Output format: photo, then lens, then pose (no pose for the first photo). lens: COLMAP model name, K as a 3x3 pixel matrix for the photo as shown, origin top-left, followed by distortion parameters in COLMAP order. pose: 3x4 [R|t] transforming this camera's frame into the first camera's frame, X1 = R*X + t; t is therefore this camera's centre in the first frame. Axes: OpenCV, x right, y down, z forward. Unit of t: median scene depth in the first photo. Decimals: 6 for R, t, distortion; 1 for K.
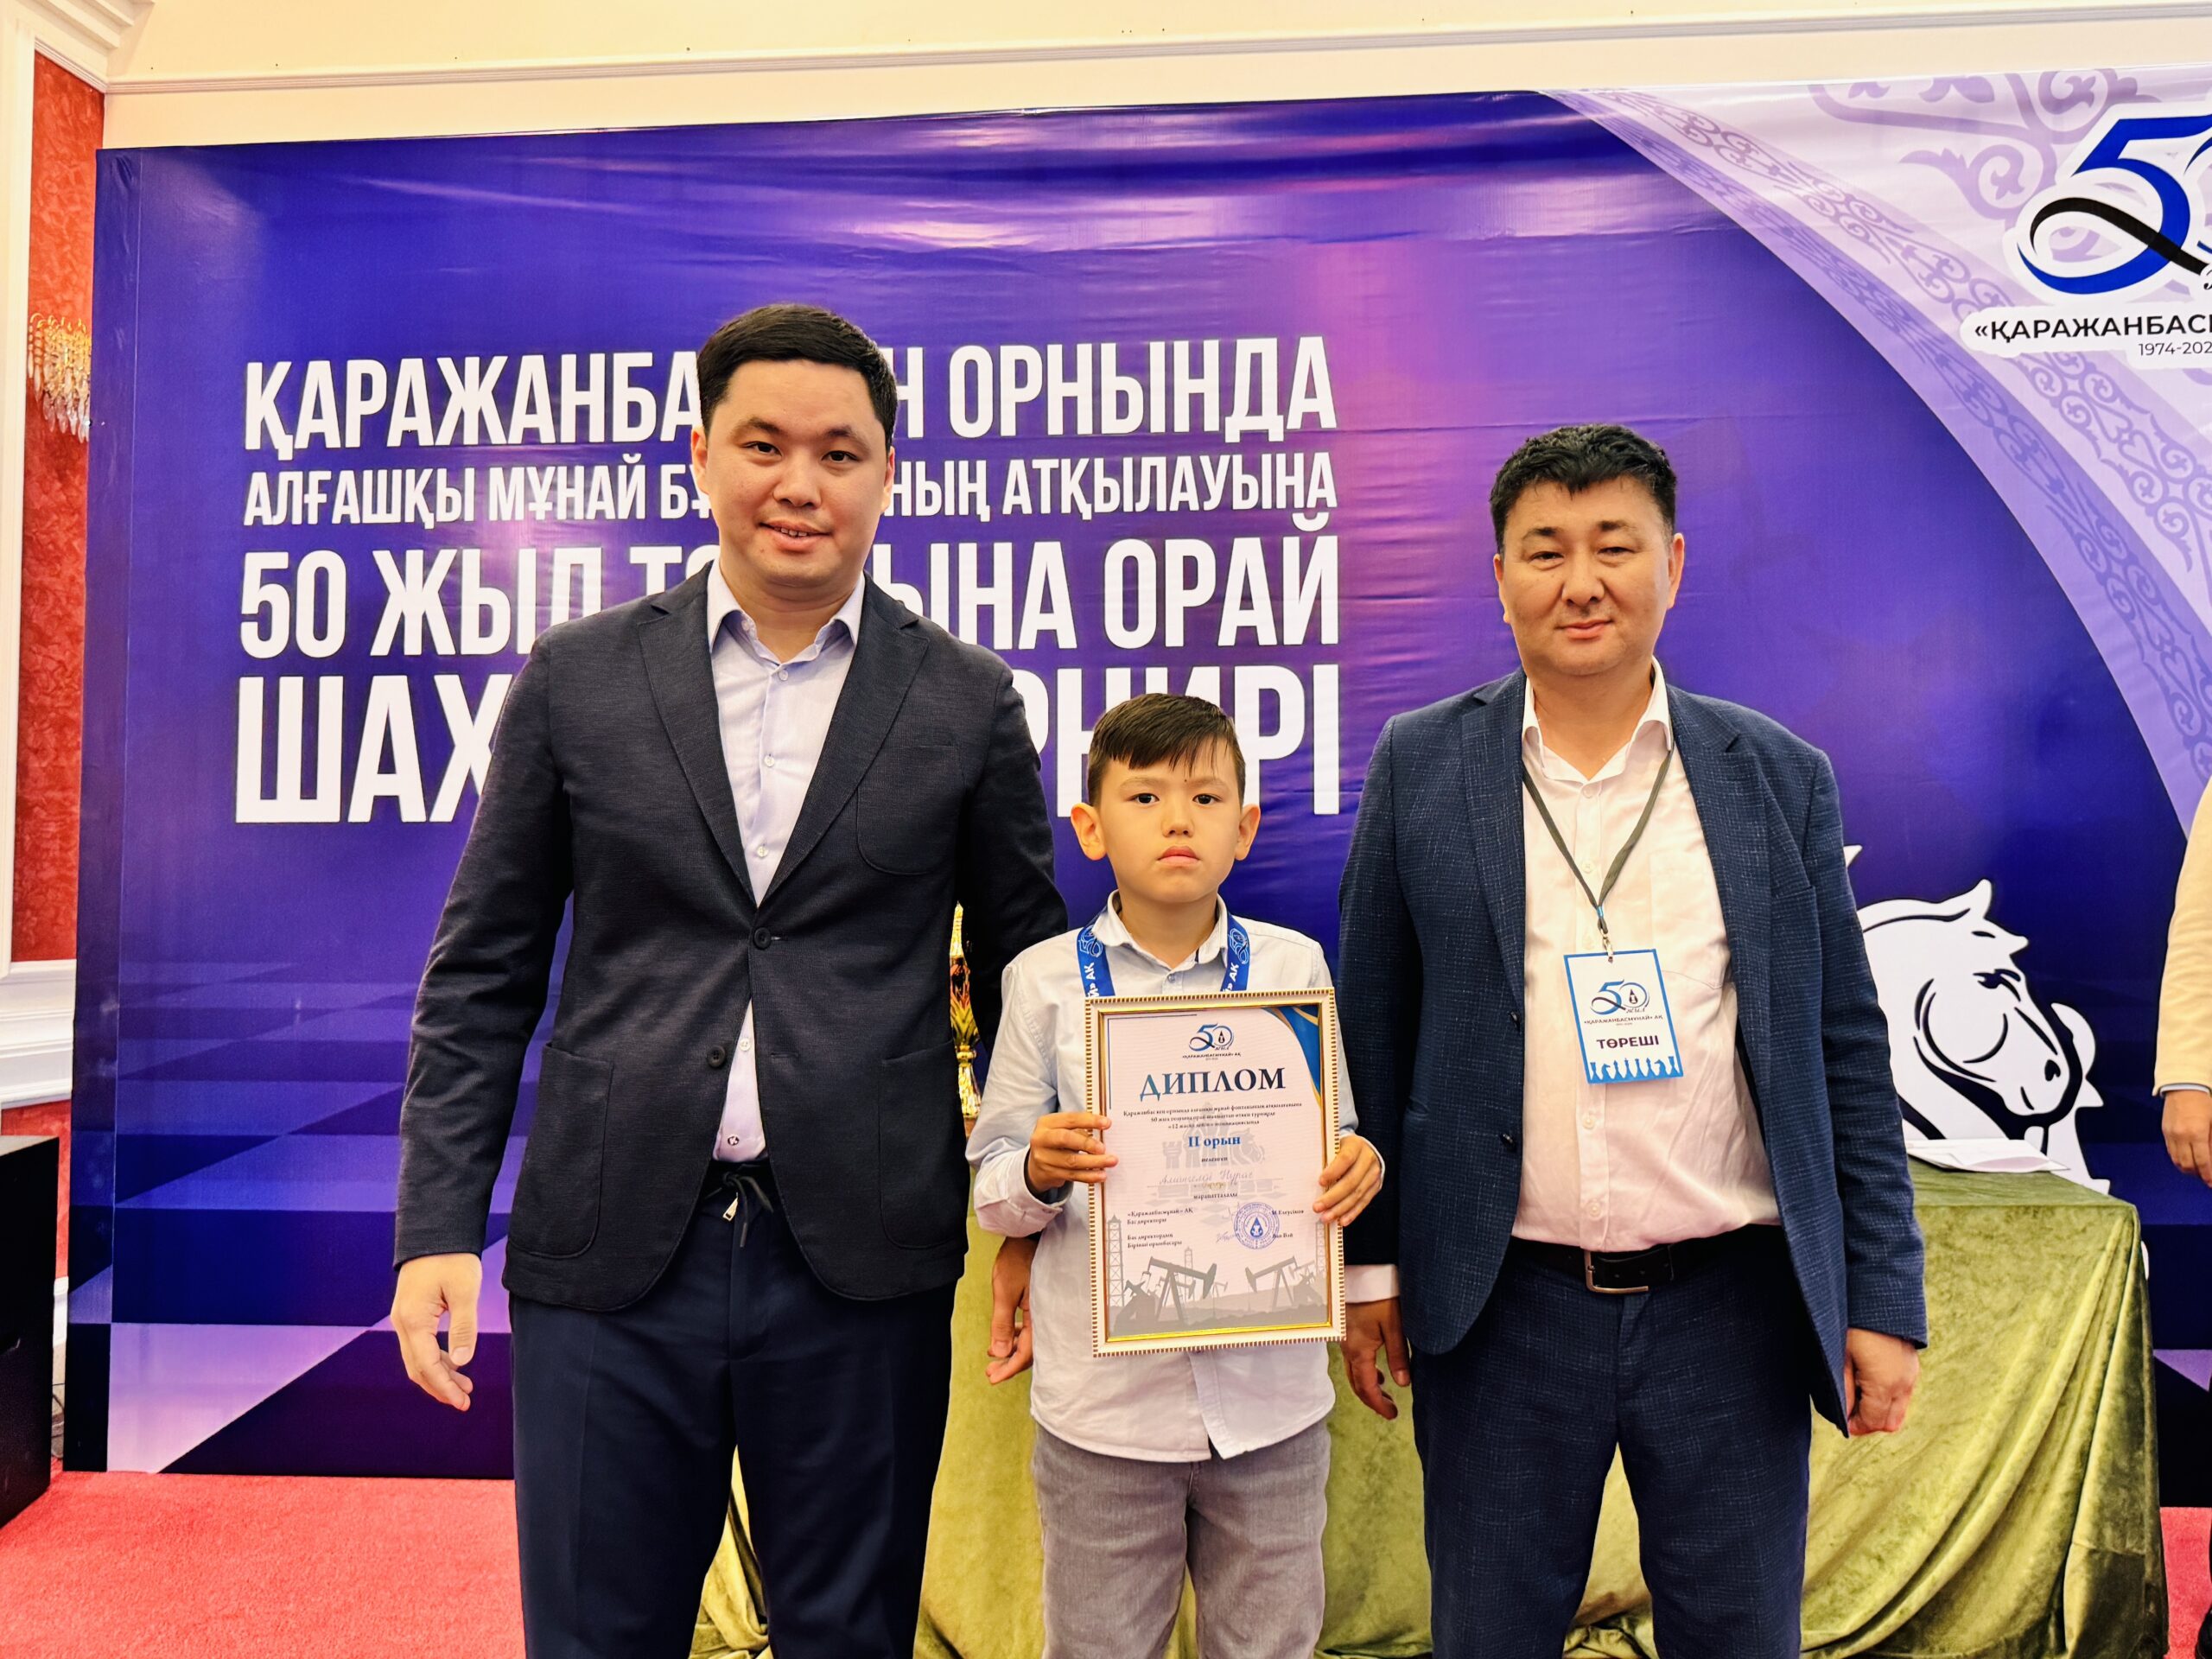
lens RADIAL K [[1524.6, 0, 1288.2], [0, 1524.6, 823.8], [0, 0, 1]] dist [0.044856, -0.039172]
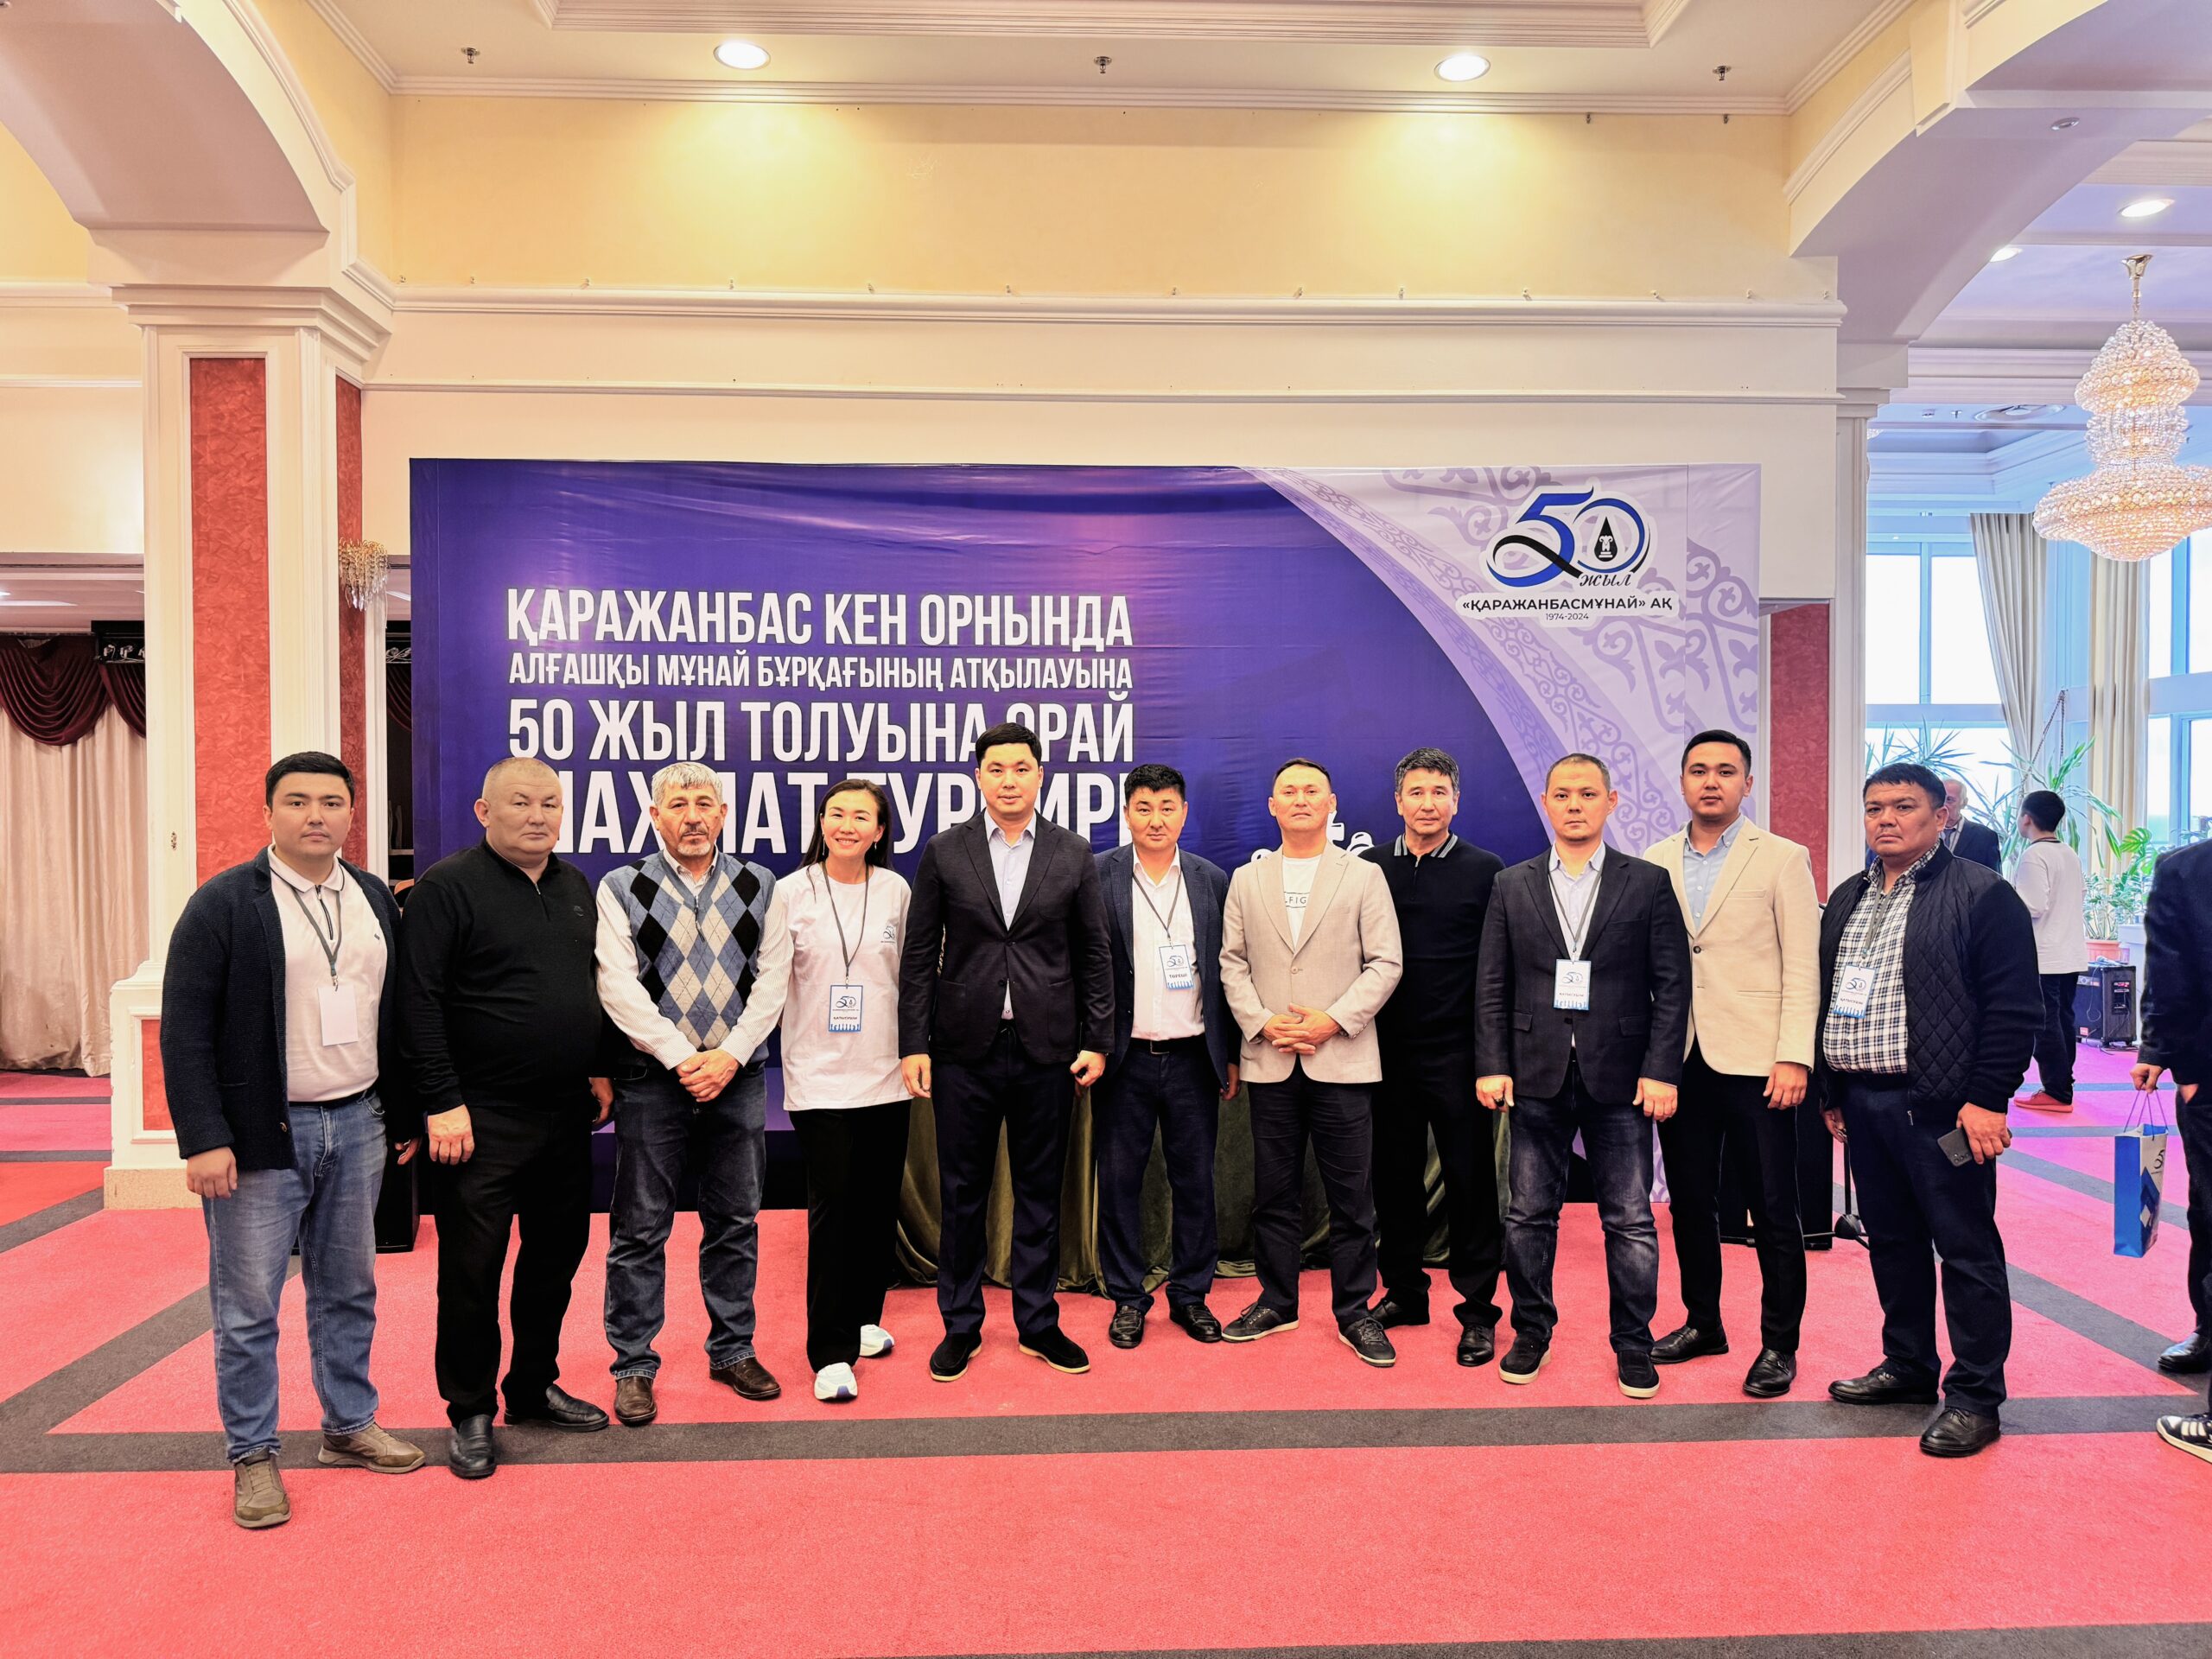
lens RADIAL K [[1556.2, 0, 1093.4], [0, 1556.2, 840.0], [0, 0, 1]] dist [0.154778, -0.316708]
pose [[0.995774, 0.003354, 0.091778, -0.187496], [-0.008584, 0.998357, 0.056648, -0.128107], [-0.091437, -0.057196, 0.994167, -0.891362]]
